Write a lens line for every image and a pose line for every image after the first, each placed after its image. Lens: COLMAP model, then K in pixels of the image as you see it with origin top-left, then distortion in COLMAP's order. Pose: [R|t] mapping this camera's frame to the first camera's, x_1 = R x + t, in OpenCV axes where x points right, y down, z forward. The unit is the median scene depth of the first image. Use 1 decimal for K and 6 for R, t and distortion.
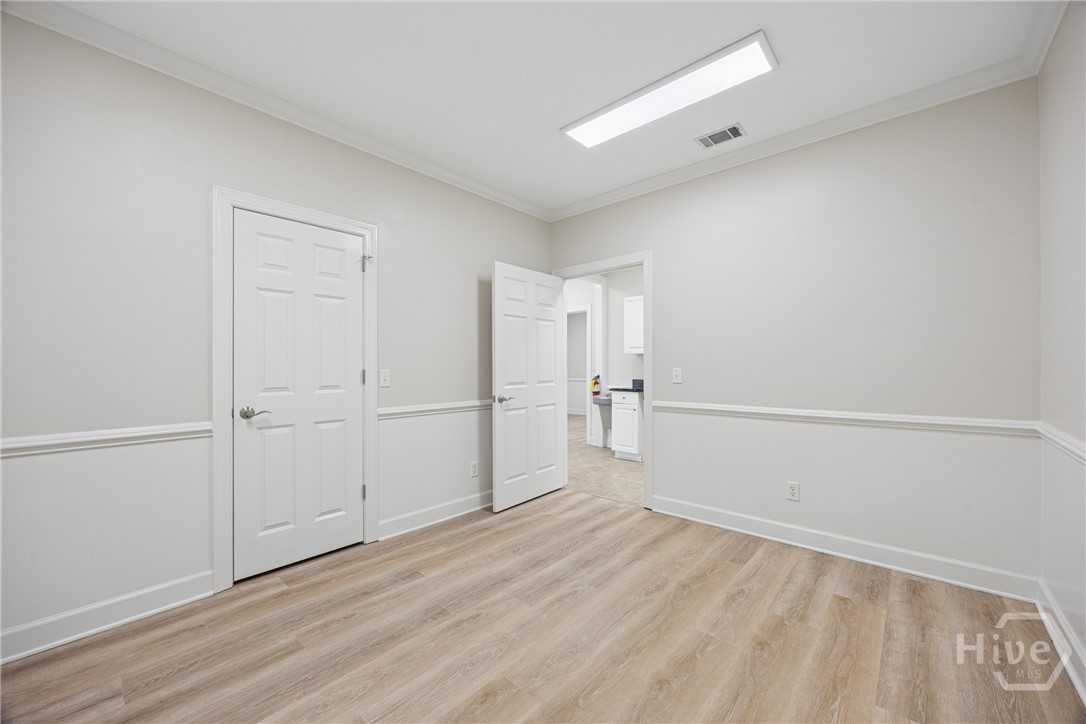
lens RADIAL K [[410.9, 0, 543.2], [0, 410.9, 359.9], [0, 0, 1]] dist [-0.006239, -0.000101]
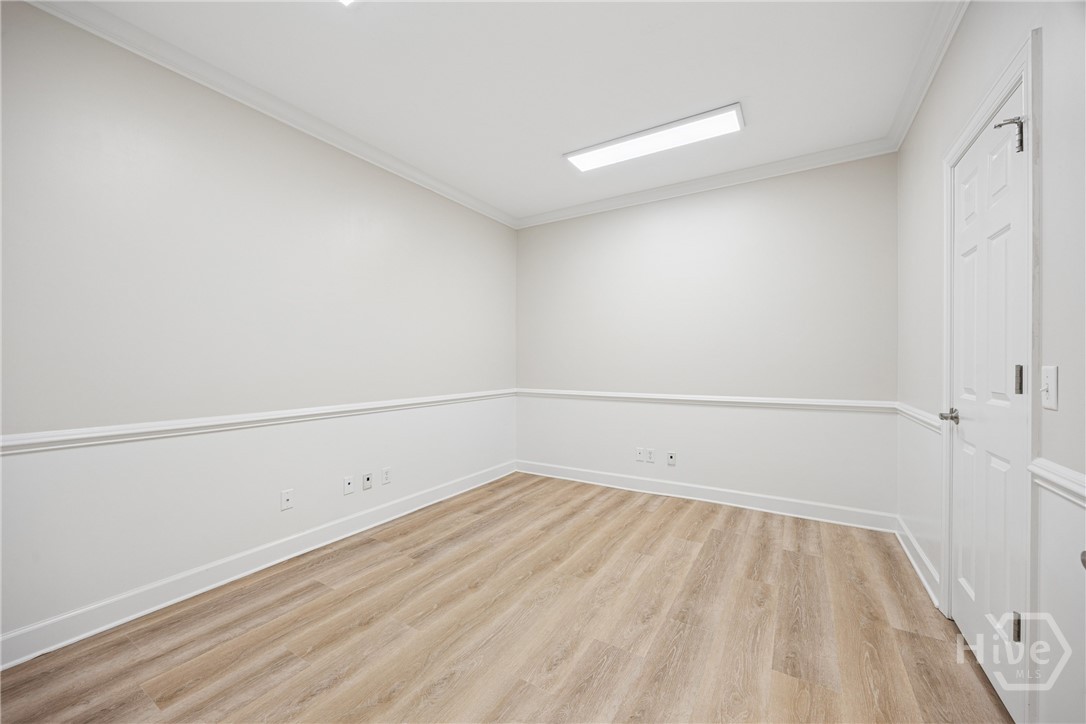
lens RADIAL K [[410.9, 0, 543.2], [0, 410.9, 359.9], [0, 0, 1]] dist [-0.006239, -0.000101]
pose [[-0.982730, 0.005548, -0.184962, 0.253024], [0.009235, 0.999775, -0.019075, 0.032391], [0.184815, -0.020454, -0.982560, 1.967042]]
